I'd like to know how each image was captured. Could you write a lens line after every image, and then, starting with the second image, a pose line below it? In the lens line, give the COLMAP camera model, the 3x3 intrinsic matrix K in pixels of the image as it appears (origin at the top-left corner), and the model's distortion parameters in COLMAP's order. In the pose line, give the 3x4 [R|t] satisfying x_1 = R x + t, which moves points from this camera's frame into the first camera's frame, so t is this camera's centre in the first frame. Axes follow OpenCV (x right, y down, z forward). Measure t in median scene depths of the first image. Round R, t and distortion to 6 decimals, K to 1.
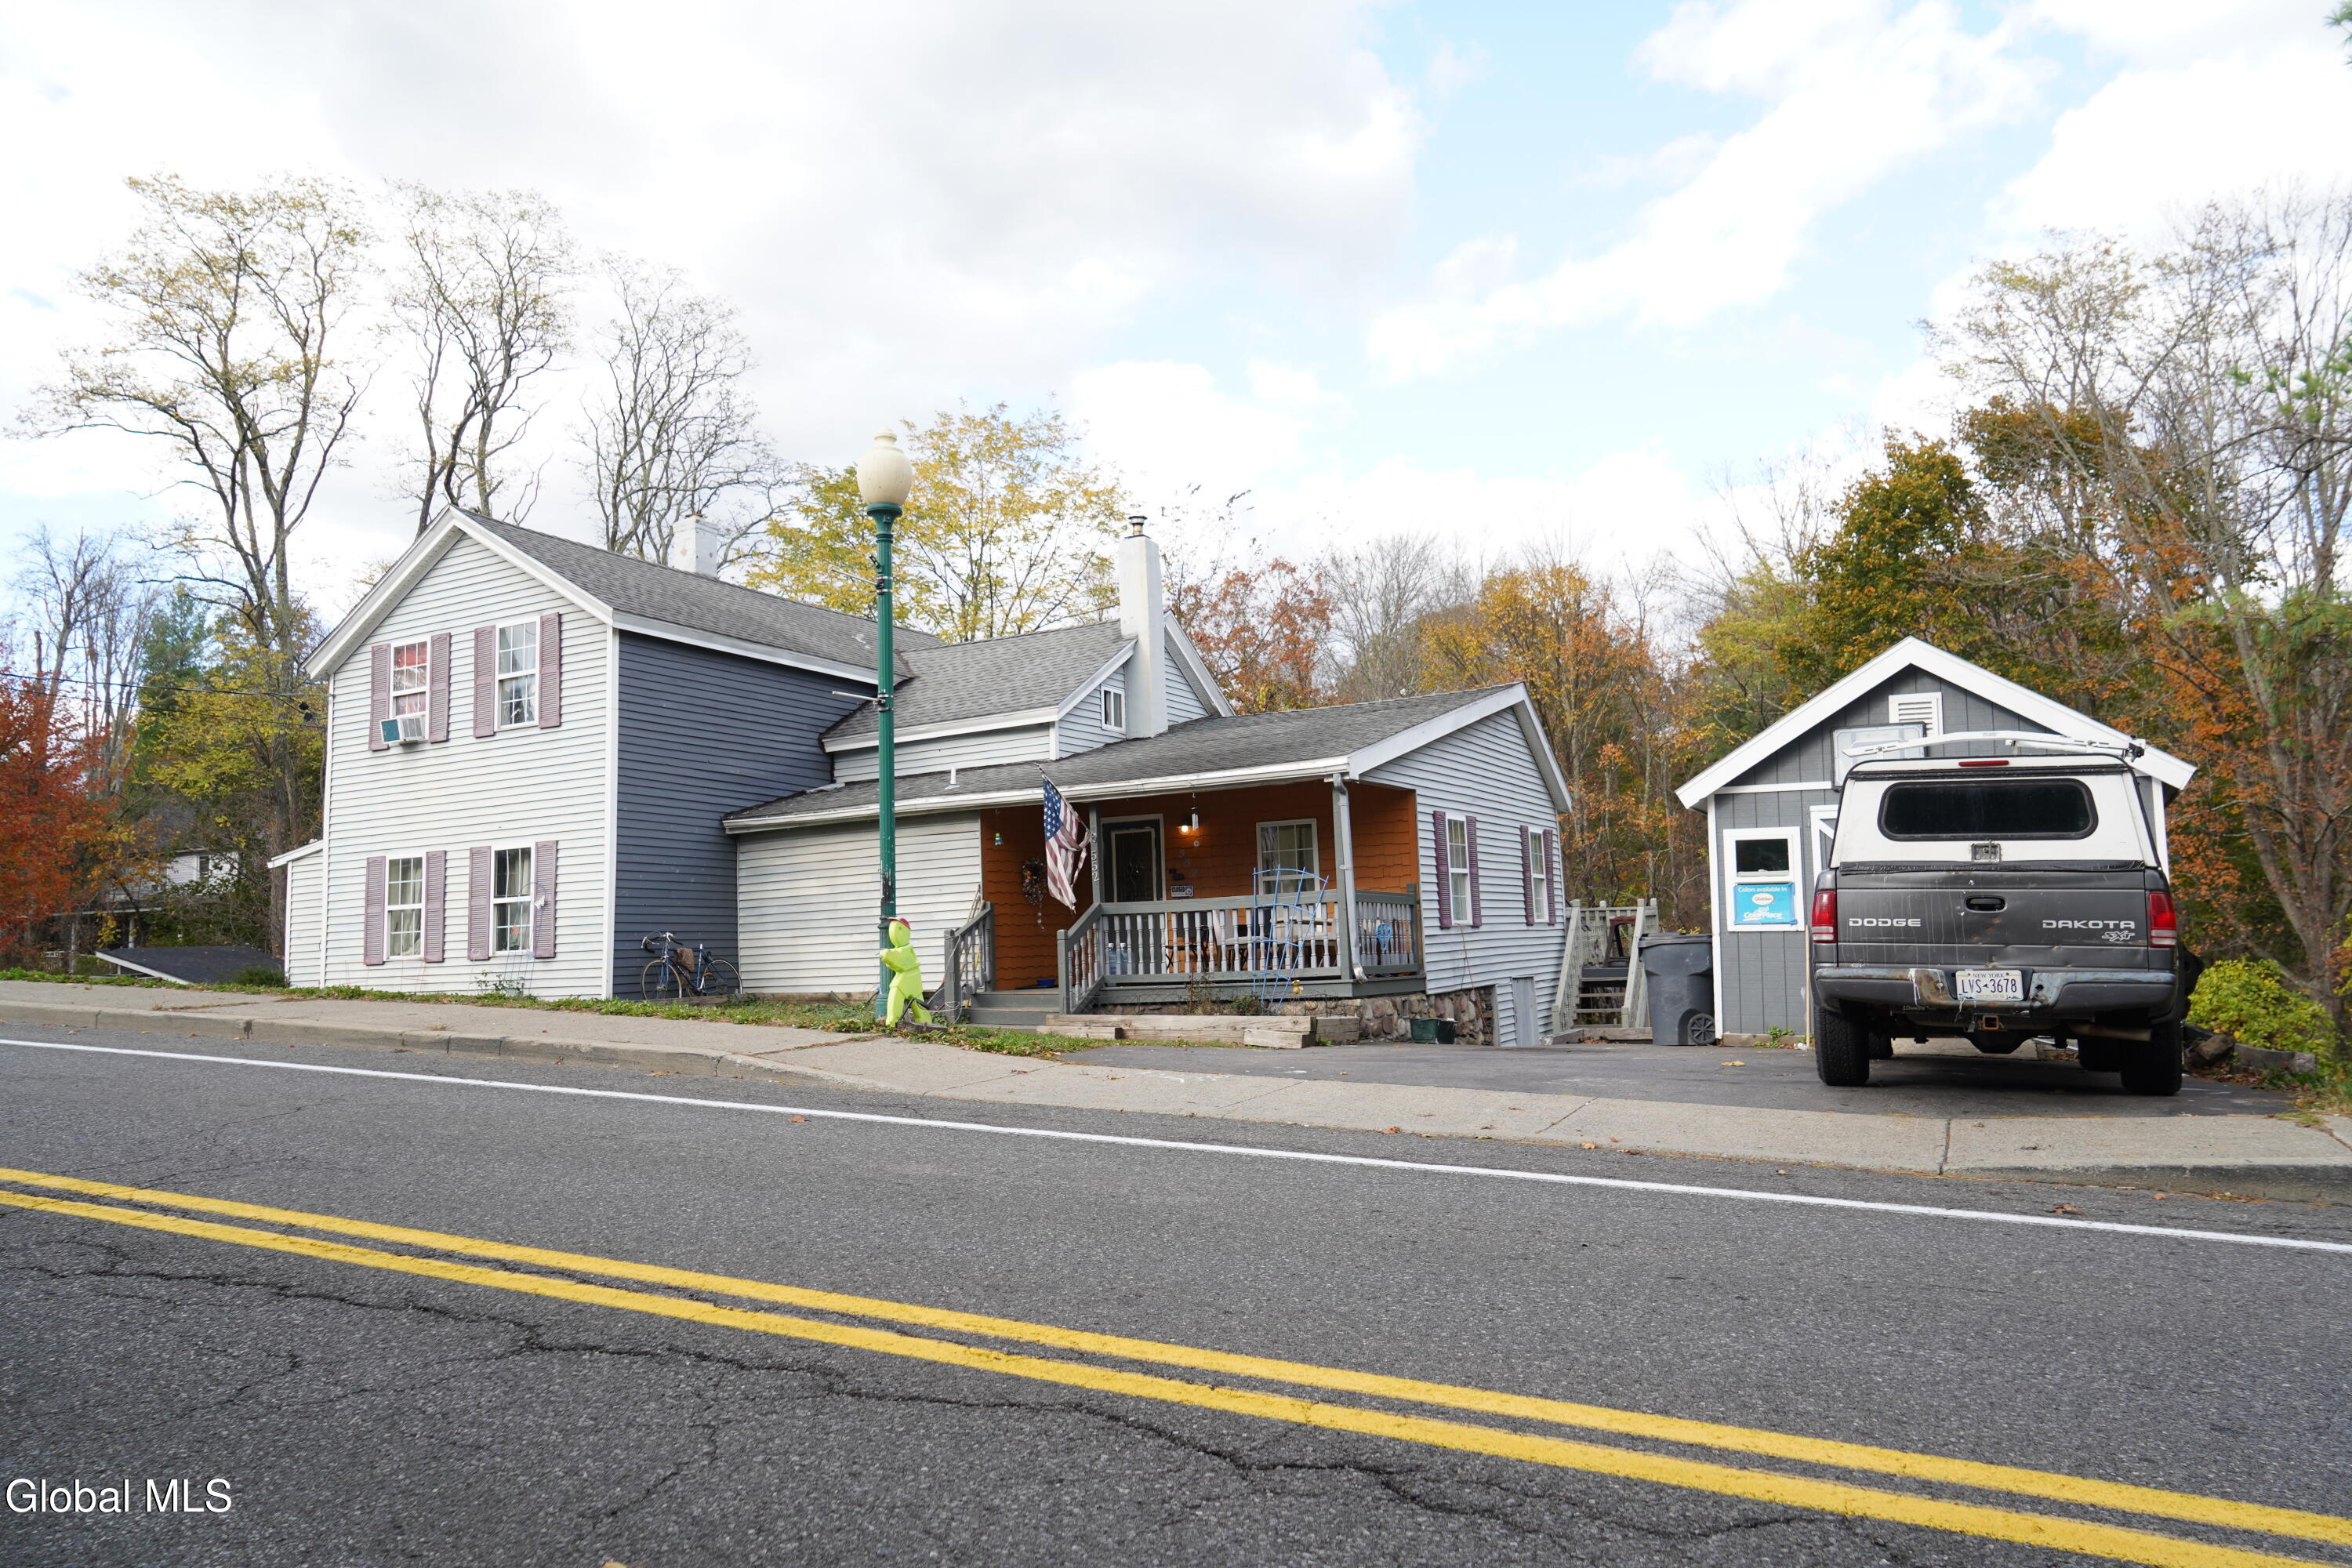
lens RADIAL K [[1567.7, 0, 1183.9], [0, 1567.7, 783.0], [0, 0, 1]] dist [-0.024067, 0.011127]
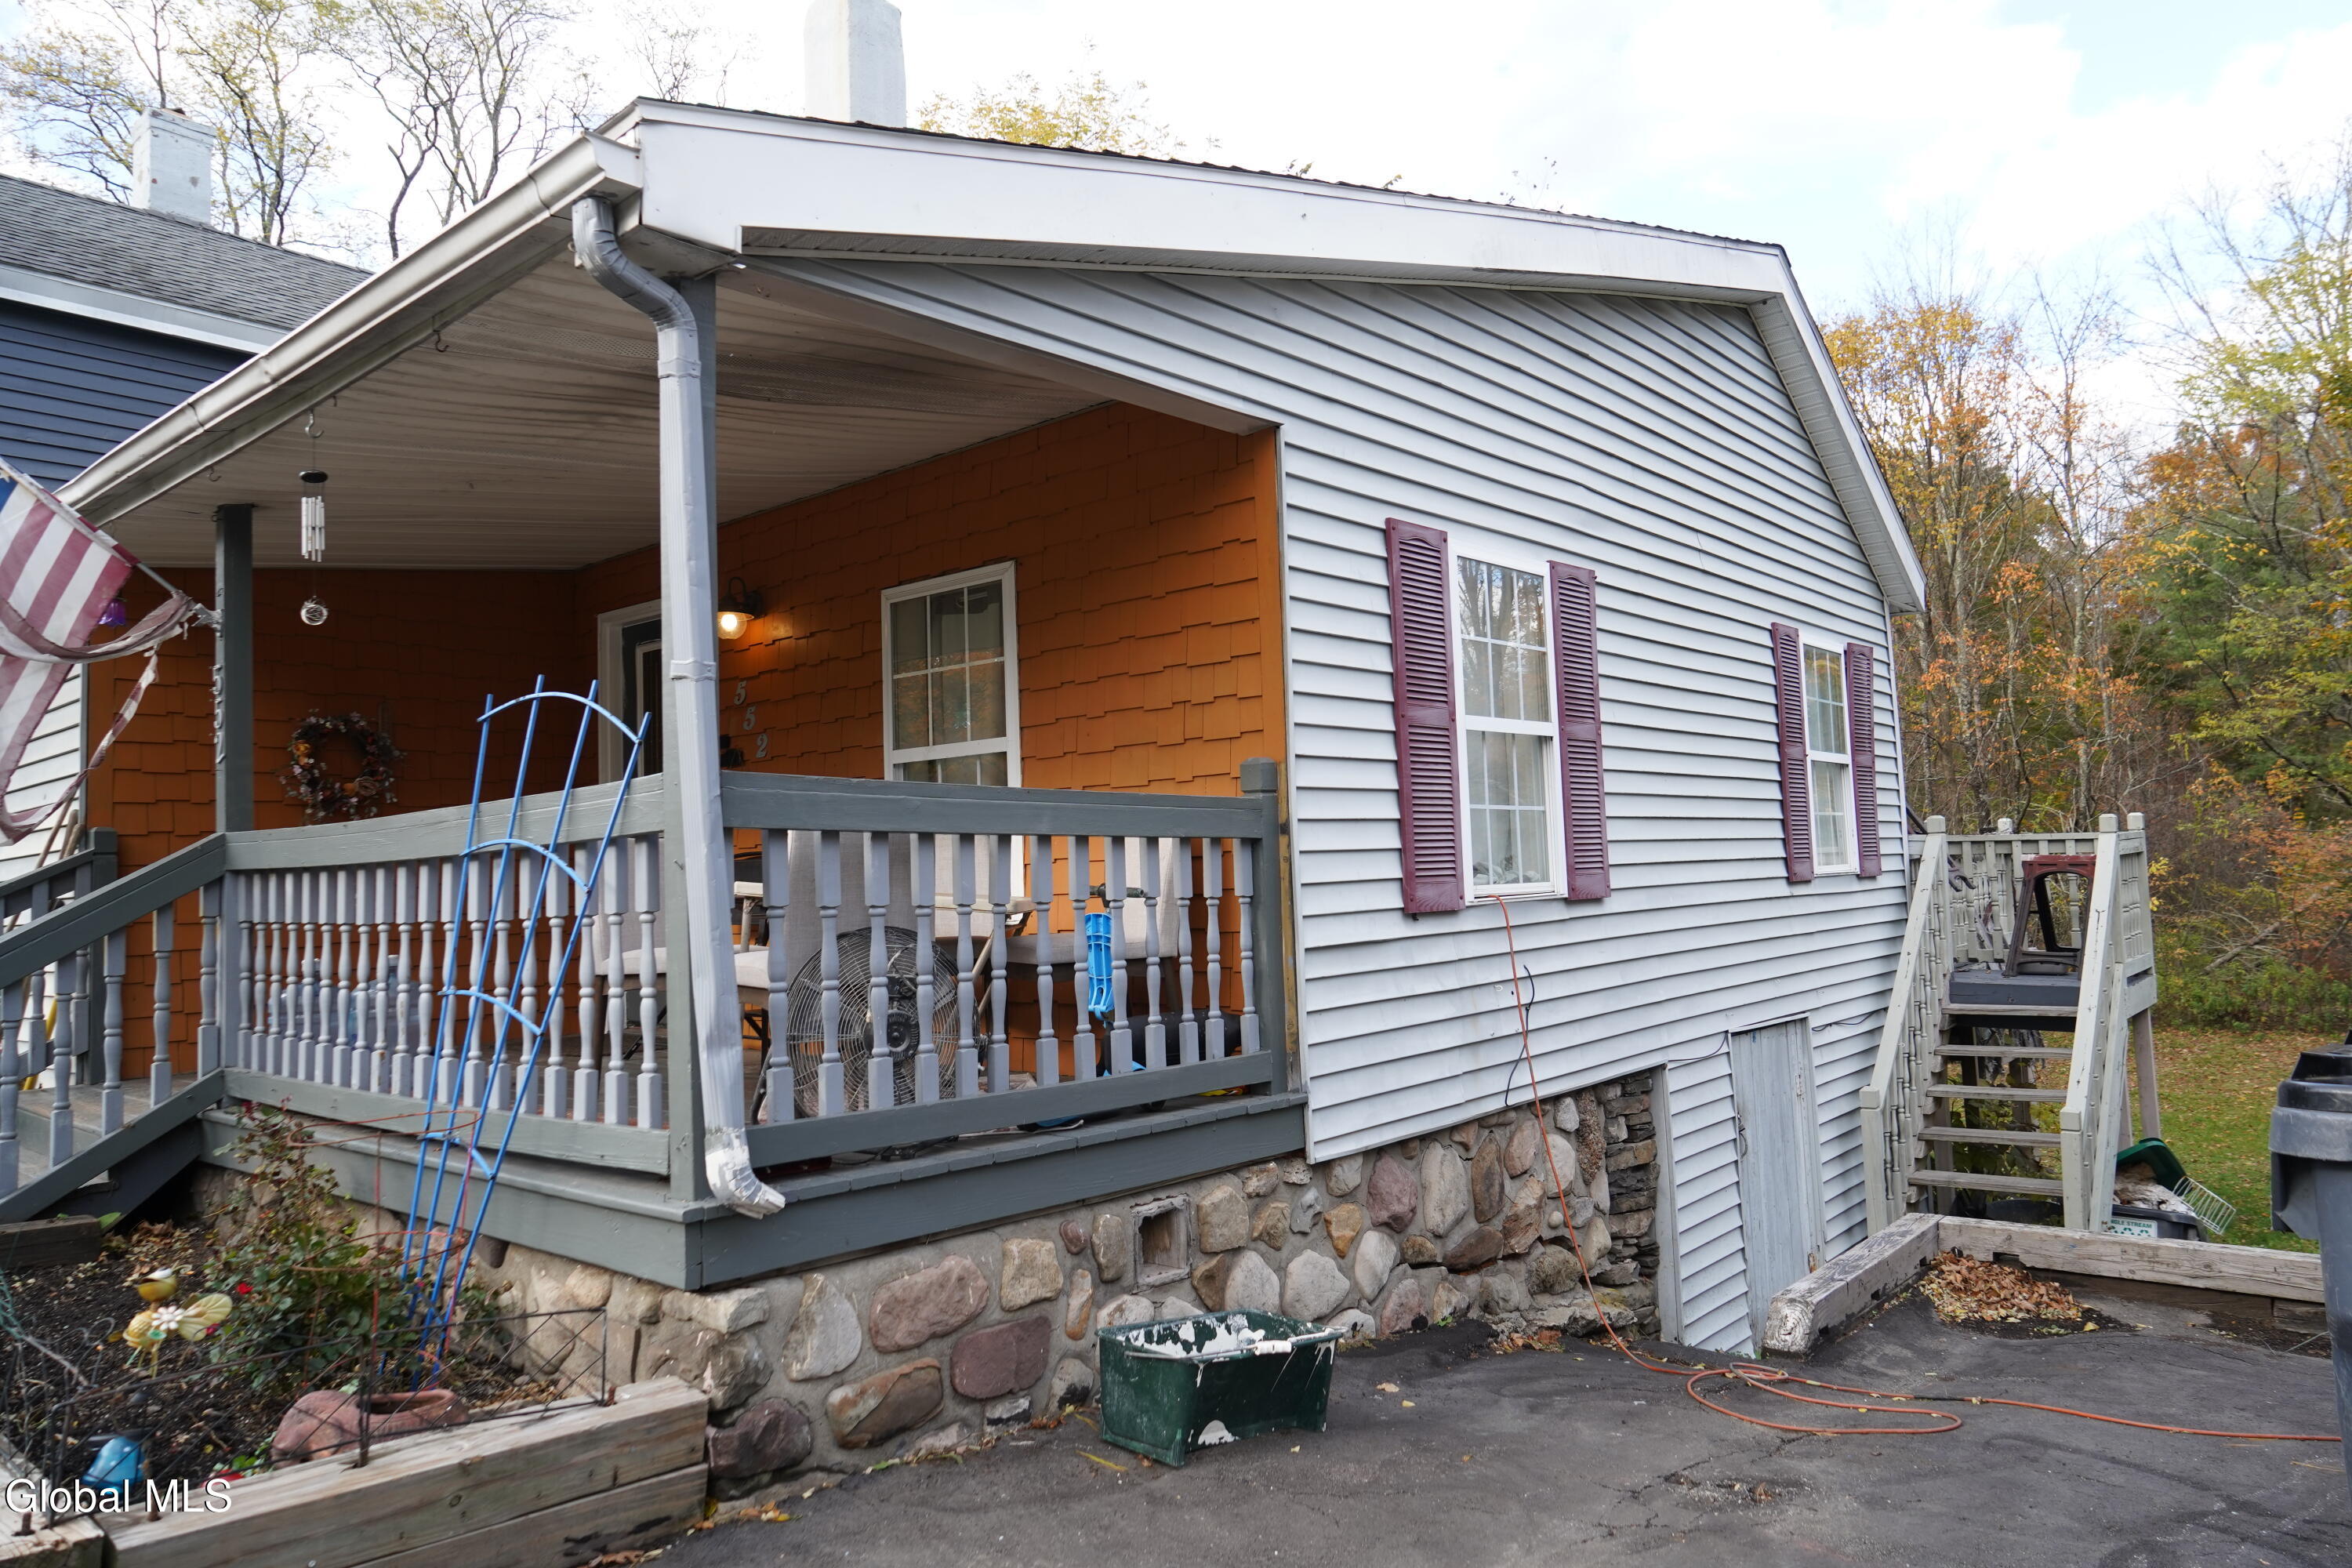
lens RADIAL K [[1567.7, 0, 1163.7], [0, 1567.7, 760.6], [0, 0, 1]] dist [-0.024067, 0.011127]
pose [[0.973228, -0.009239, -0.229656, 0.176806], [0.018467, 0.999104, 0.038069, 0.048749], [0.229099, -0.041291, 0.972527, 0.664781]]
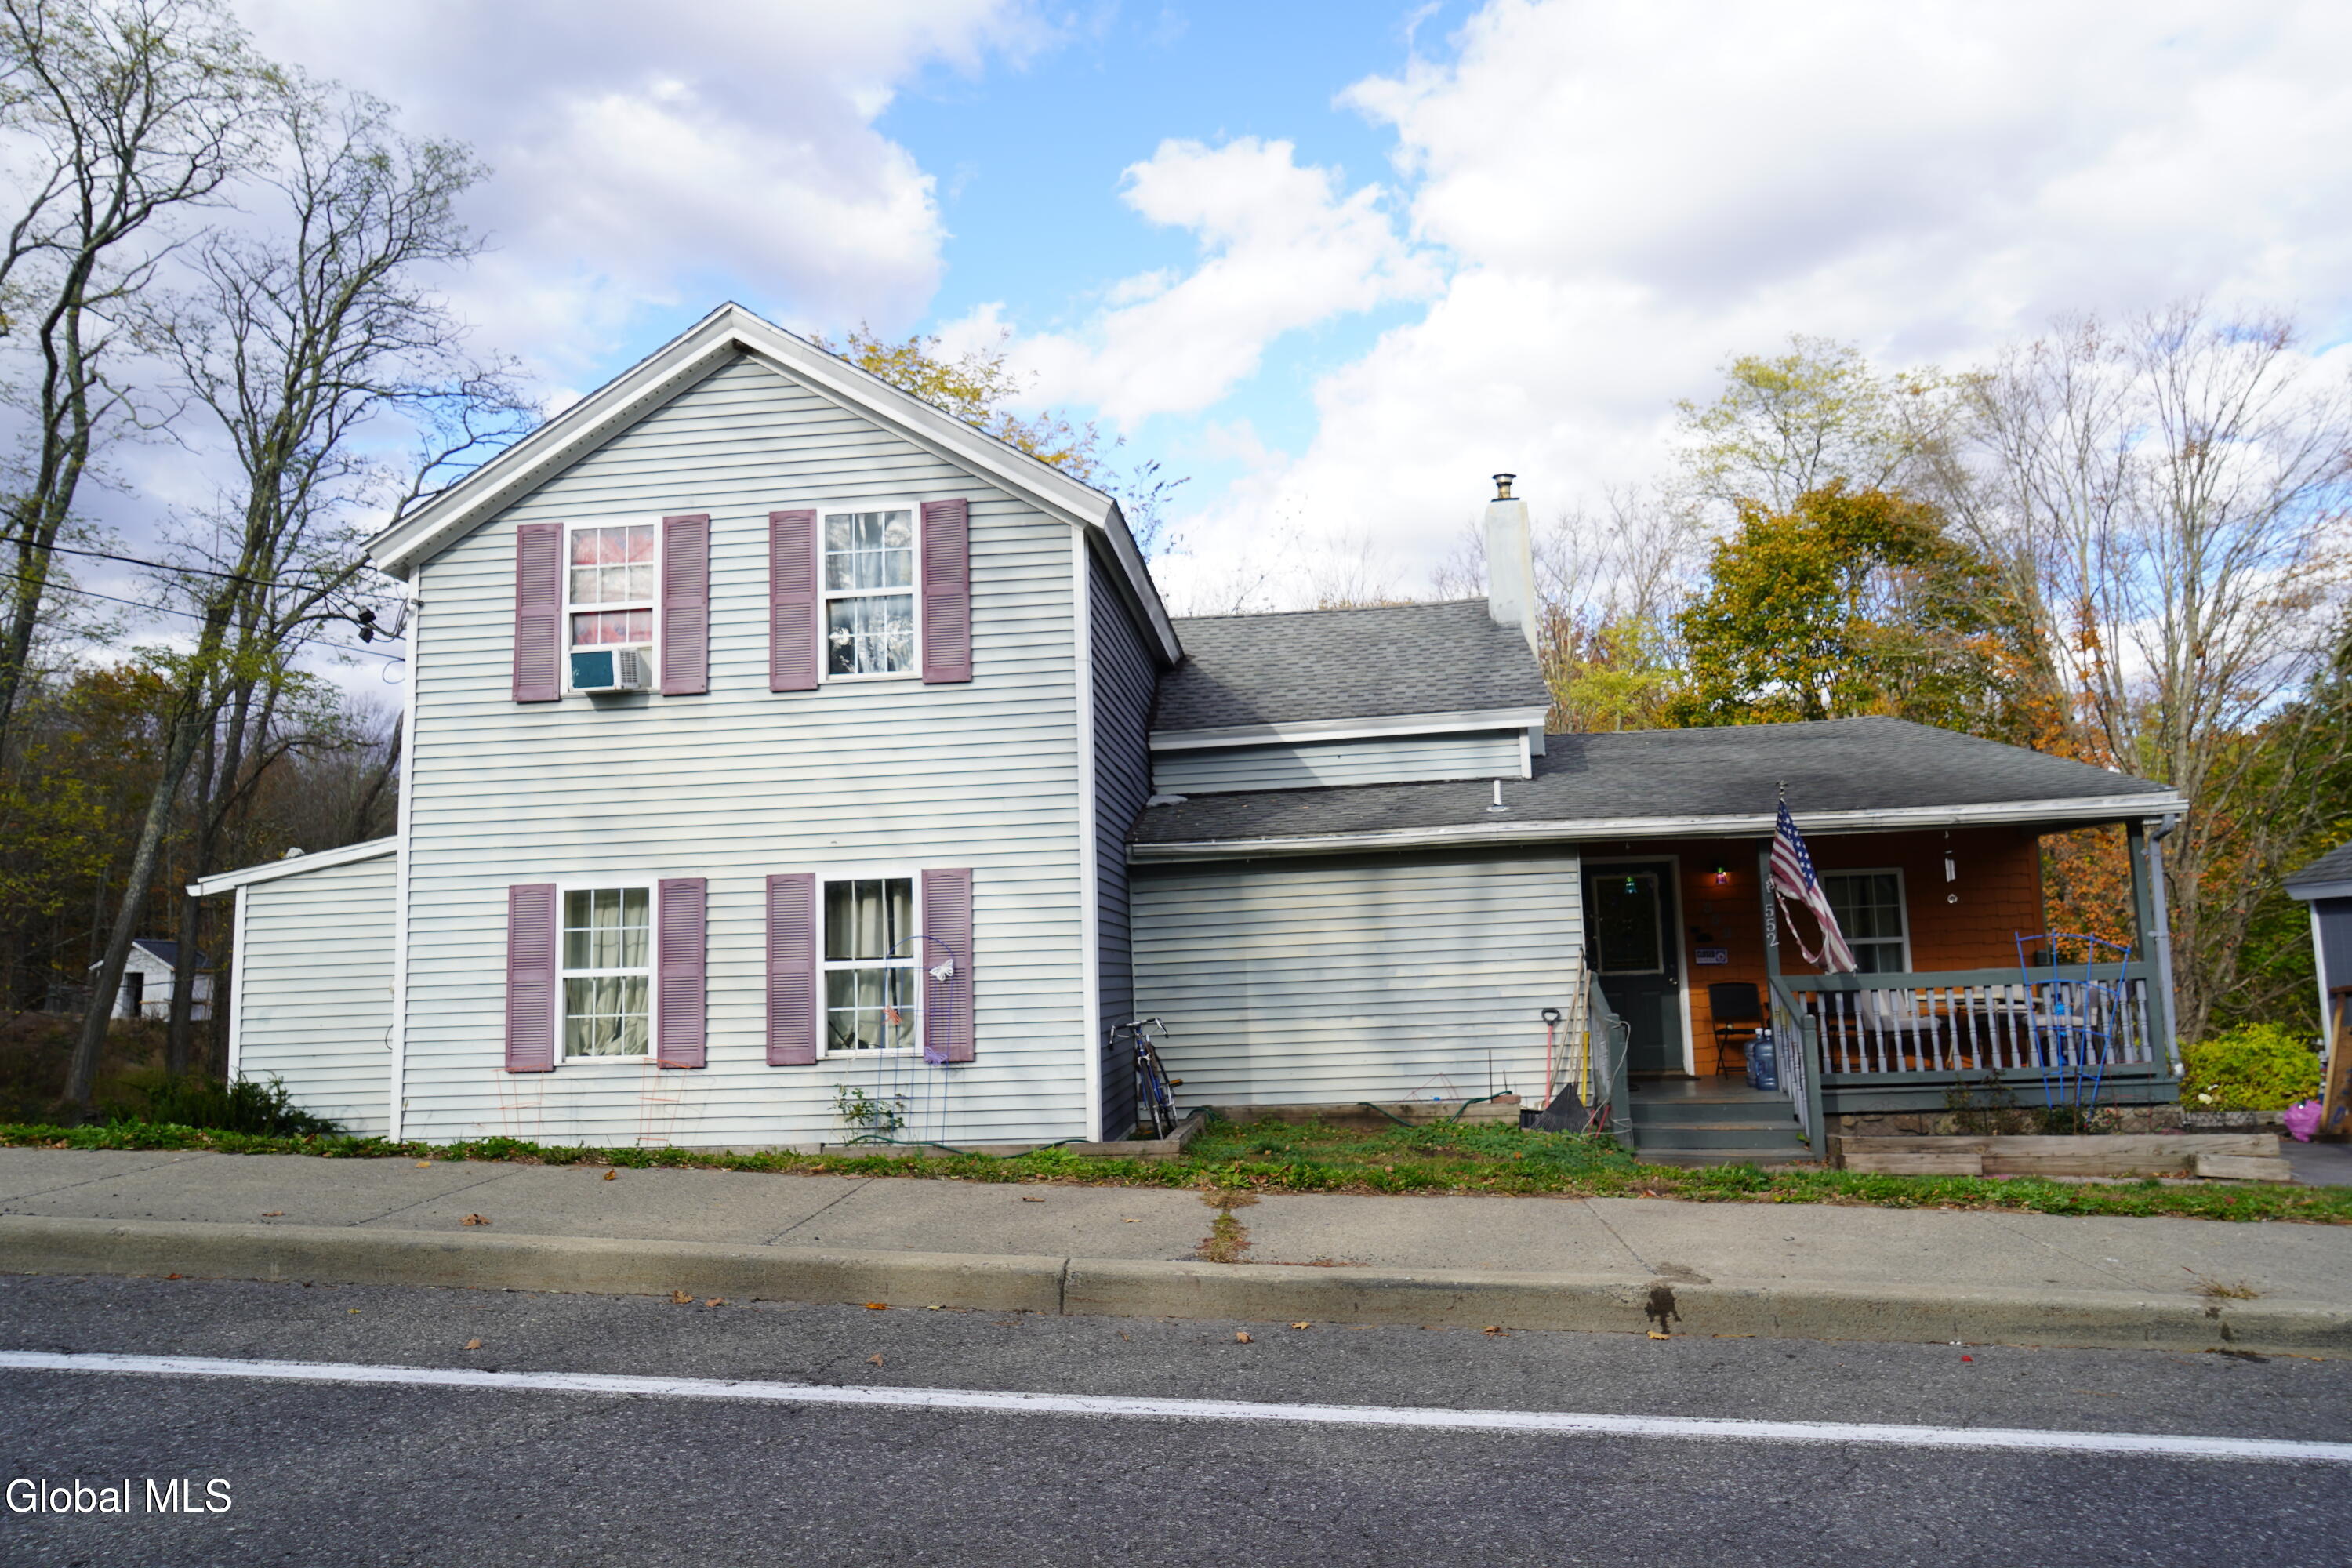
lens RADIAL K [[1567.7, 0, 1176.2], [0, 1567.7, 782.3], [0, 0, 1]] dist [-0.024067, 0.011127]
pose [[0.930131, 0.050131, 0.363790, -0.523714], [-0.040329, 0.998591, -0.034497, 0.020355], [-0.365006, 0.017416, 0.930842, 0.381981]]
